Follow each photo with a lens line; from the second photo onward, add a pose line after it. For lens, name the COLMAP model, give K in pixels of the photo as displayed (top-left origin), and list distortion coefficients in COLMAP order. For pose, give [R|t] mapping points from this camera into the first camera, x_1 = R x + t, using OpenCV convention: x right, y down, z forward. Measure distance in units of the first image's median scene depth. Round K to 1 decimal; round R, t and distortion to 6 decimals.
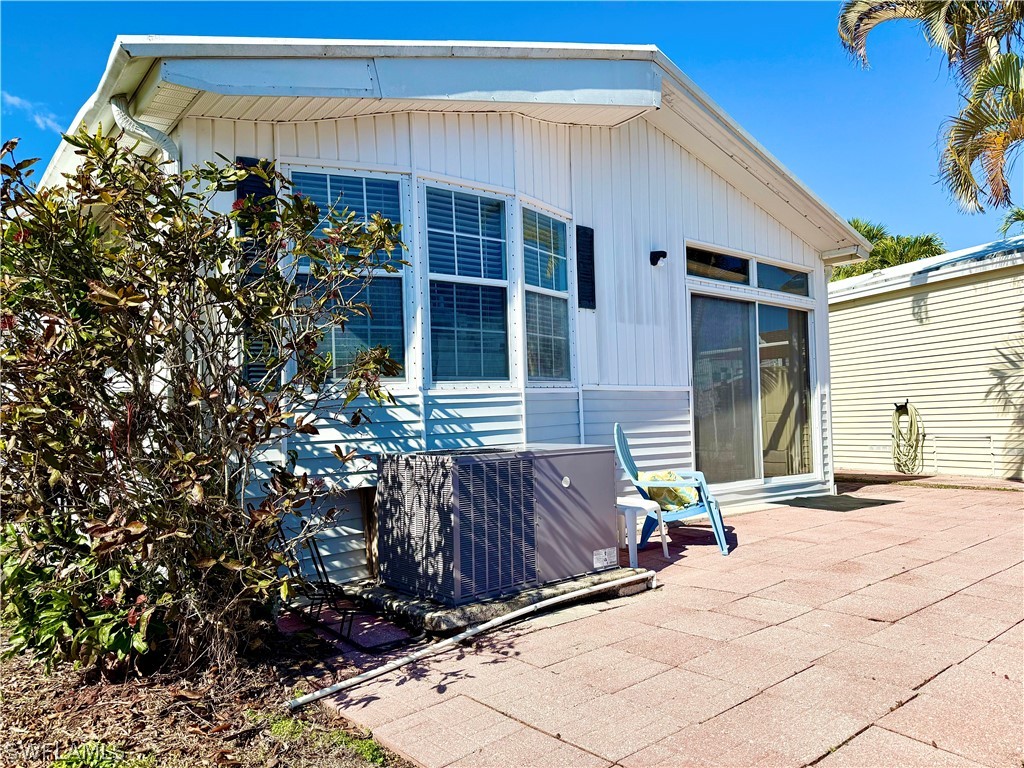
lens RADIAL K [[716.0, 0, 508.9], [0, 716.0, 388.2], [0, 0, 1]] dist [0.034023, -0.045044]
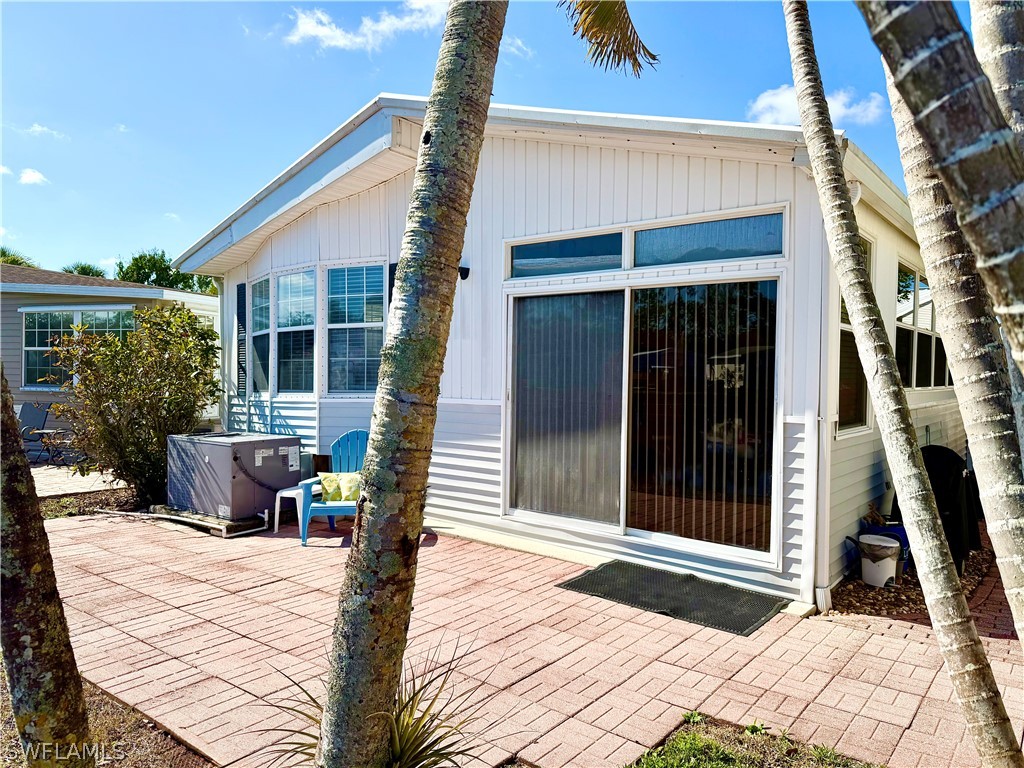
lens RADIAL K [[716.0, 0, 512.9], [0, 716.0, 383.6], [0, 0, 1]] dist [0.034023, -0.045044]
pose [[0.216651, 0.041962, -0.975347, 1.342906], [0.025197, 0.998503, 0.048555, -0.080636], [0.975924, -0.035095, 0.215269, 0.947350]]
